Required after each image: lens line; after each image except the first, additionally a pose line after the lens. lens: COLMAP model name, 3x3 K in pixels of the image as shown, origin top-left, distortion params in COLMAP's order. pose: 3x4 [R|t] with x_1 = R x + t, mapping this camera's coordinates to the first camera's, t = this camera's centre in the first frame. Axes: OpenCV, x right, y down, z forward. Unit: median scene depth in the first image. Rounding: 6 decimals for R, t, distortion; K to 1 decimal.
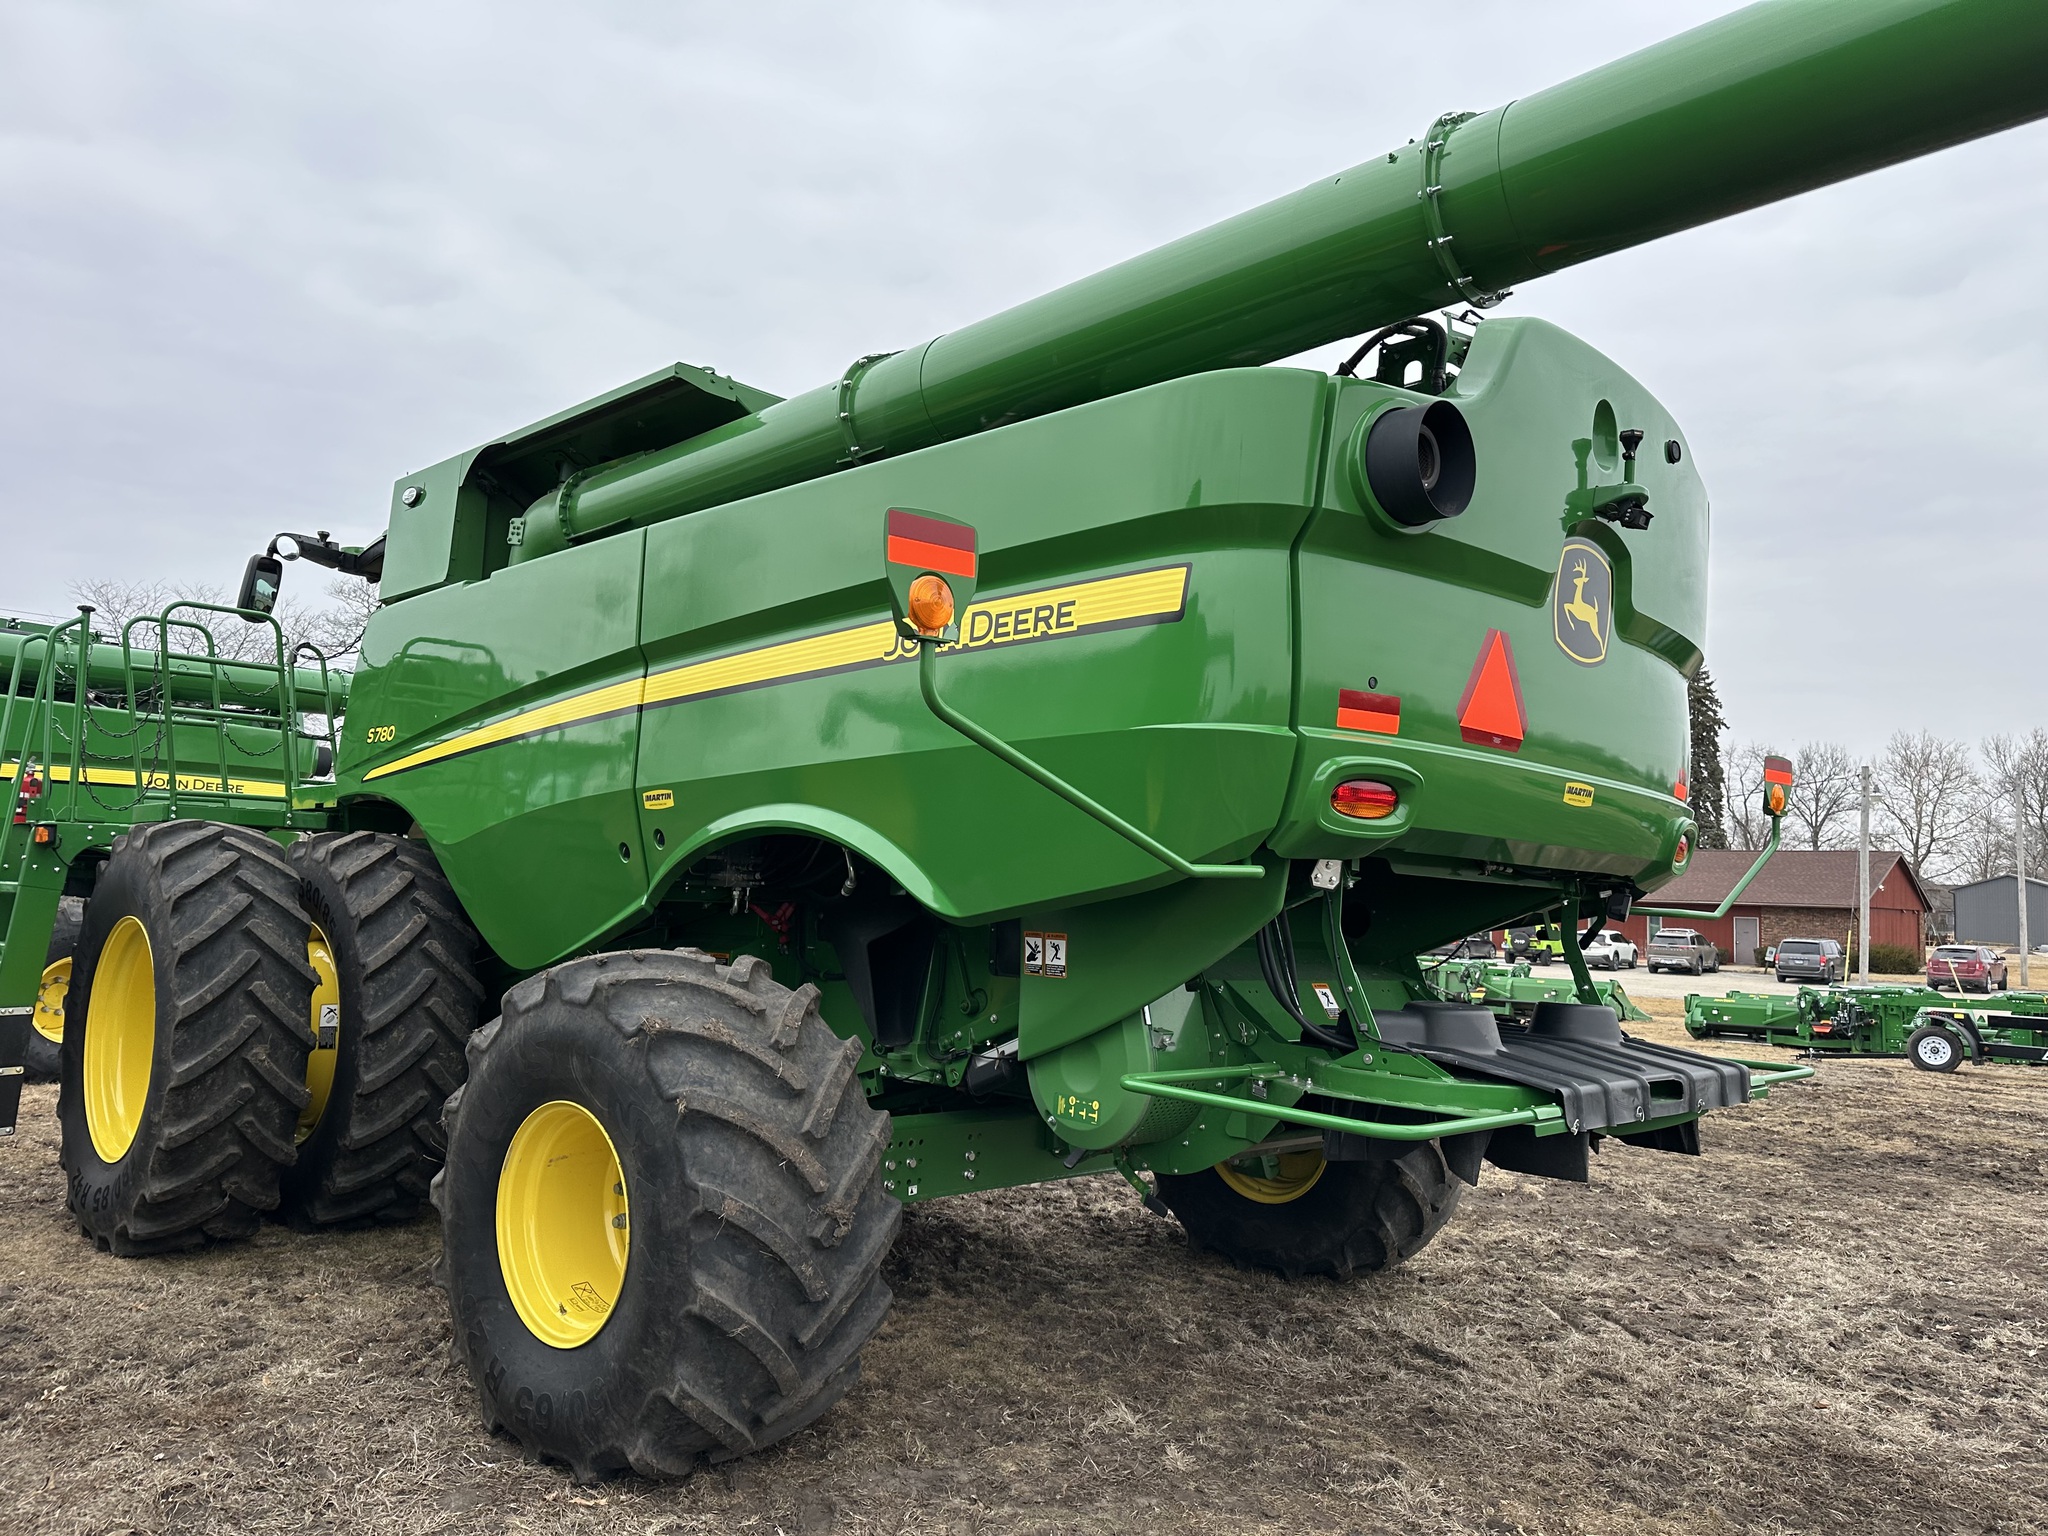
lens RADIAL K [[1425.1, 0, 1031.4], [0, 1425.1, 752.3], [0, 0, 1]] dist [0.125953, -0.184493]
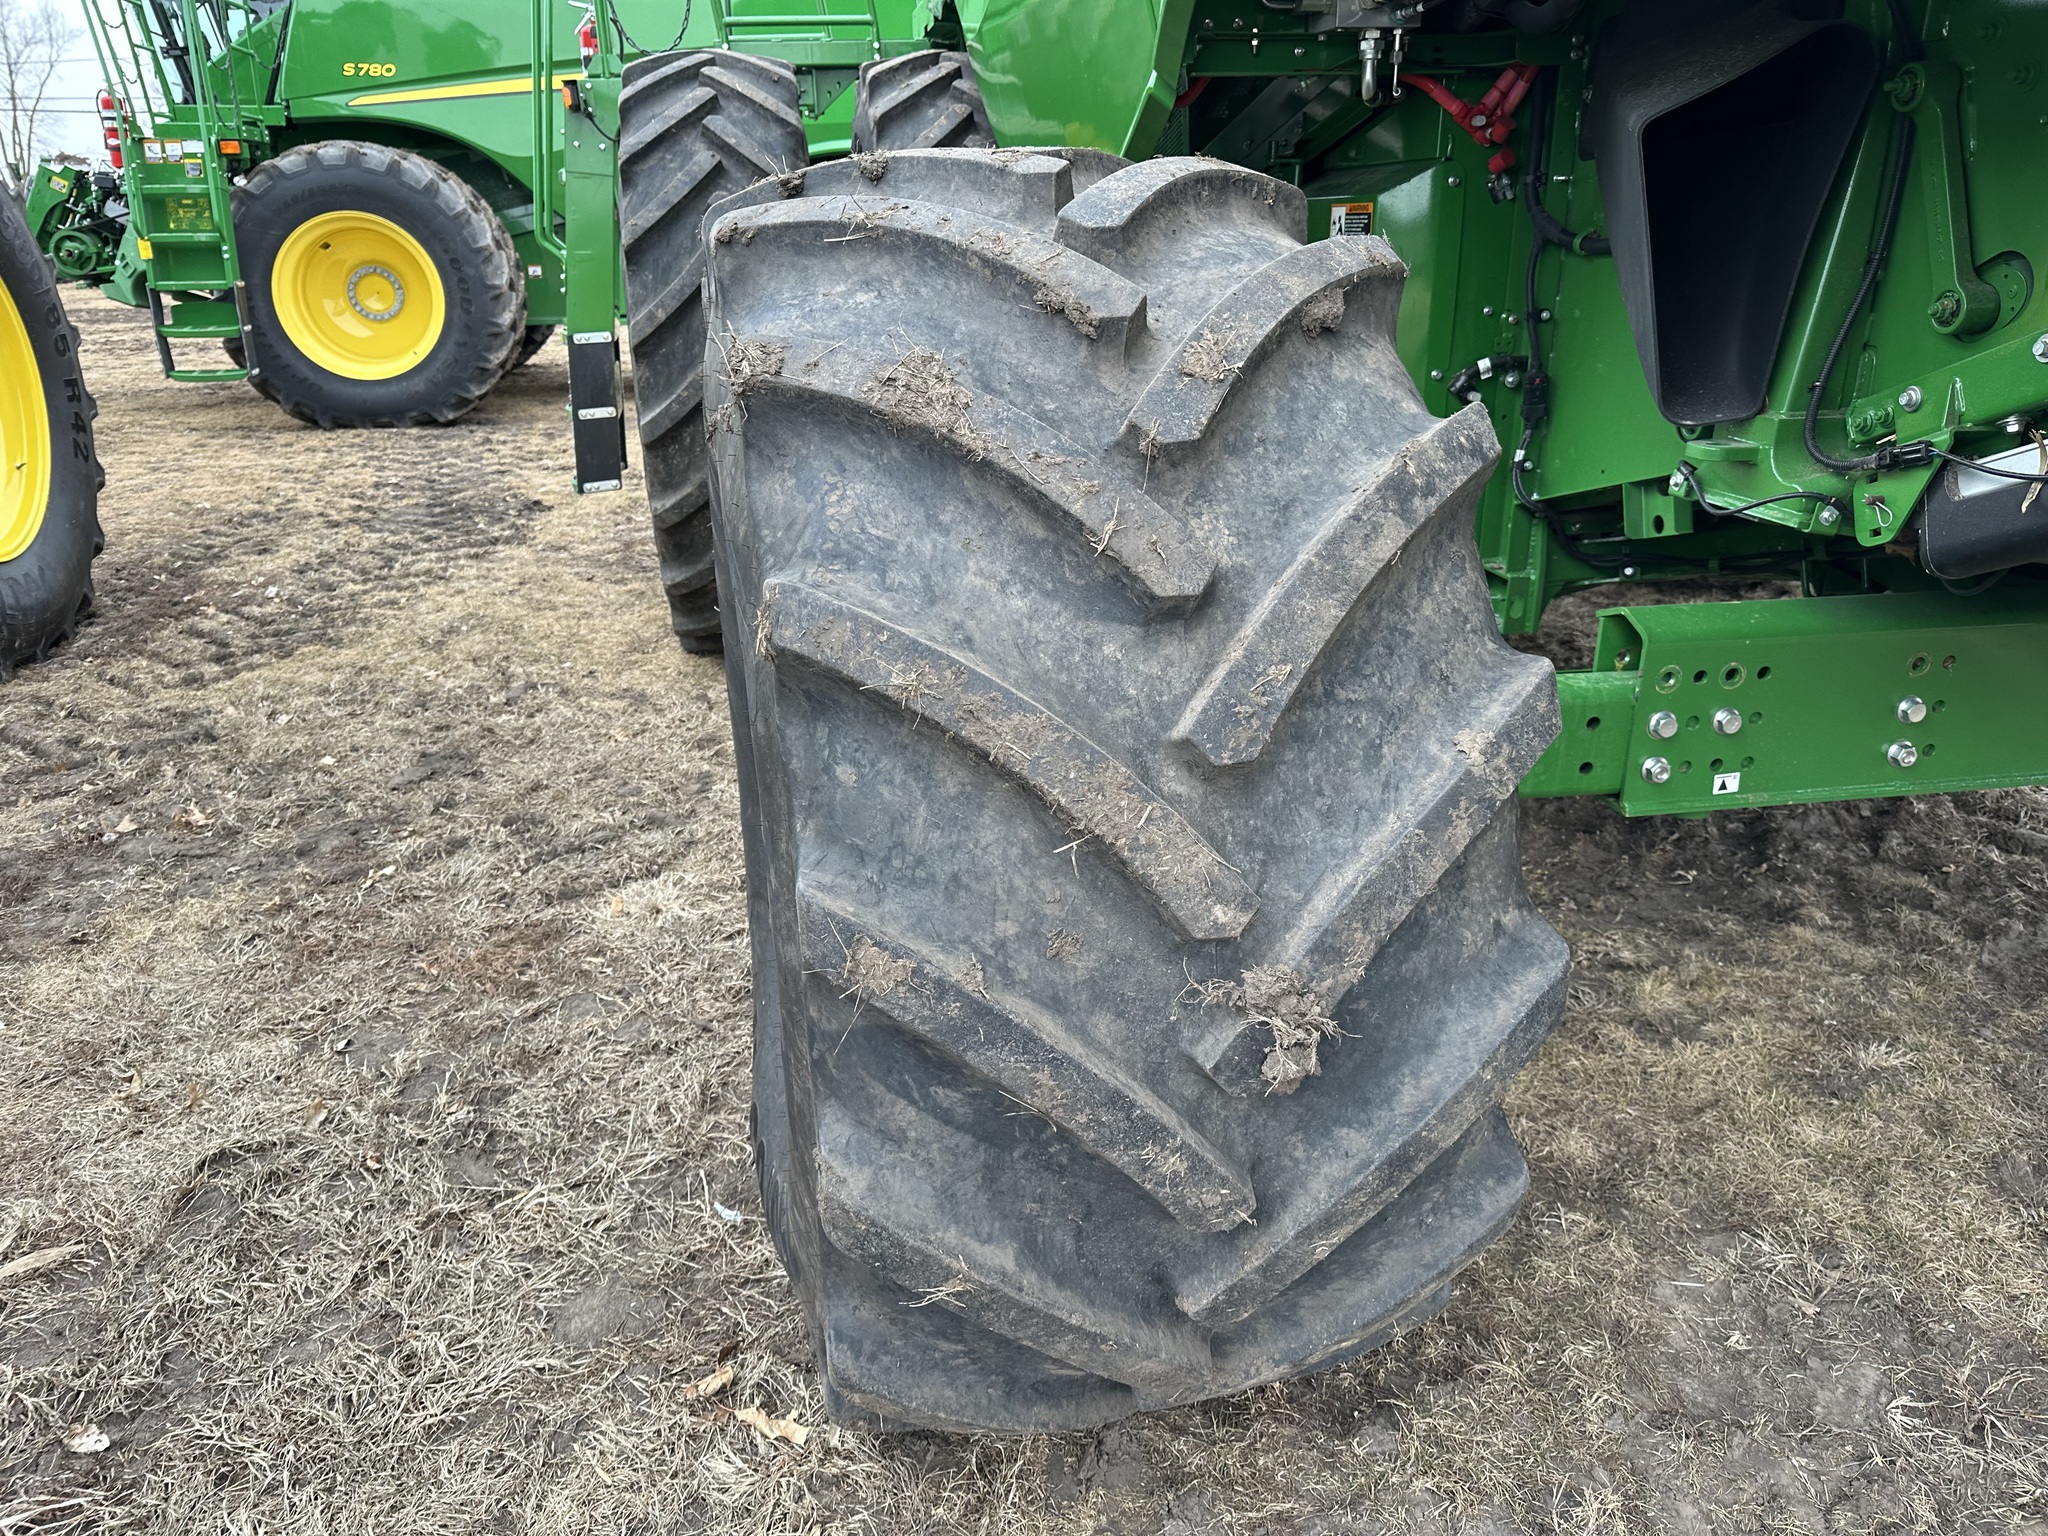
lens RADIAL K [[1461.0, 0, 995.3], [0, 1461.0, 767.7], [0, 0, 1]] dist [0.077454, -0.098442]
pose [[0.806088, 0.158860, -0.570075, -0.015058], [0.109731, 0.906471, 0.407762, 0.136491], [0.581533, -0.391247, 0.713263, 0.730945]]
